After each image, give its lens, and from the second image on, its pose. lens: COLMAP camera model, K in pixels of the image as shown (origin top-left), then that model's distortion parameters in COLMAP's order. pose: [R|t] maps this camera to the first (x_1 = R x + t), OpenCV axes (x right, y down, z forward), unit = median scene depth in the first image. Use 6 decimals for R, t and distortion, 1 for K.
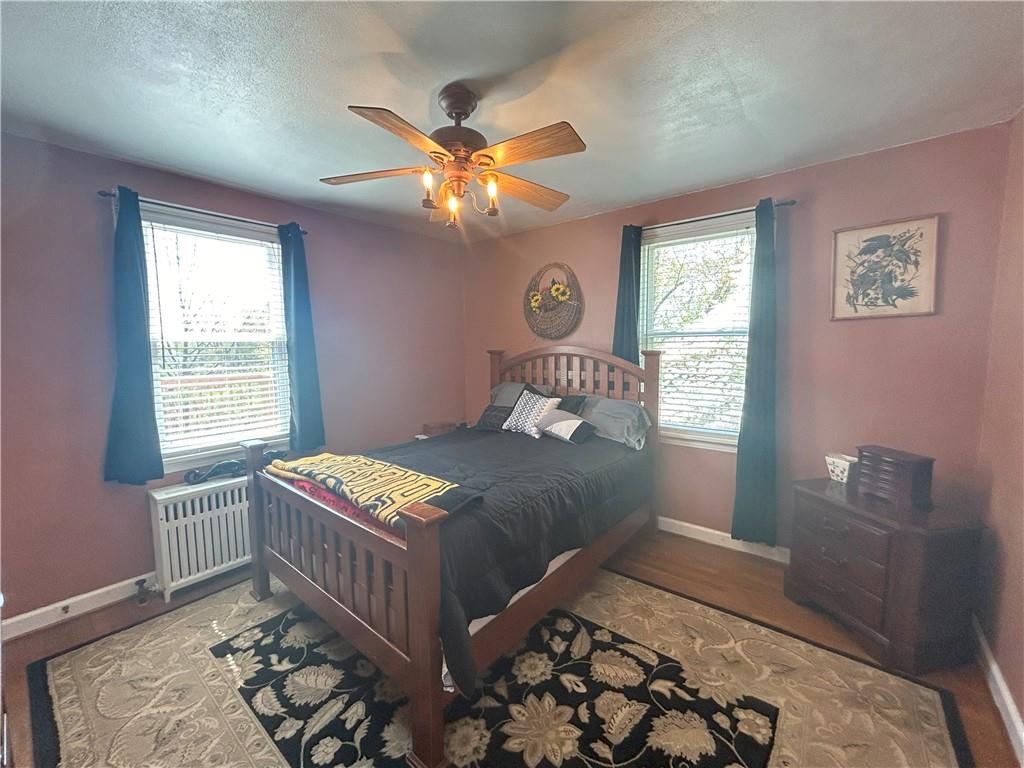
lens RADIAL K [[411.9, 0, 515.1], [0, 411.9, 382.4], [0, 0, 1]] dist [0.000892, -0.001079]
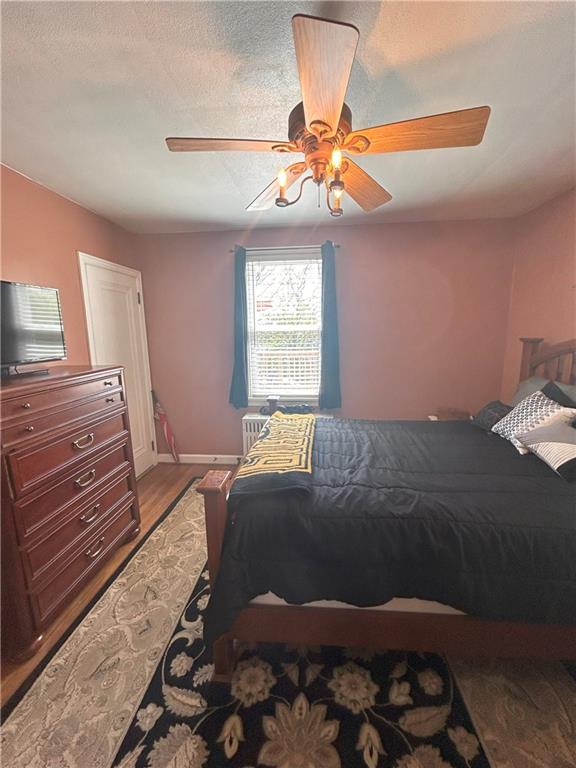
lens RADIAL K [[308.9, 0, 289.7], [0, 308.9, 385.1], [0, 0, 1]] dist [0.000892, -0.001079]
pose [[0.559504, 0.142069, -0.816561, 0.428050], [-0.065184, 0.989691, 0.127527, -0.064546], [0.826261, -0.018125, 0.562996, 0.485127]]
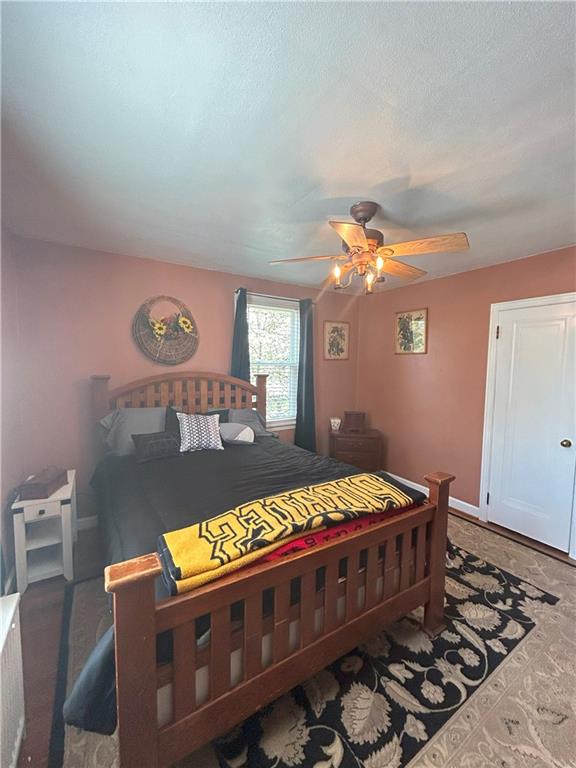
lens RADIAL K [[308.9, 0, 289.7], [0, 308.9, 385.1], [0, 0, 1]] dist [0.000892, -0.001079]
pose [[0.316620, -0.053169, 0.947061, -1.150465], [0.070145, 0.997007, 0.032522, -0.104815], [-0.945955, 0.056134, 0.319401, 0.829017]]
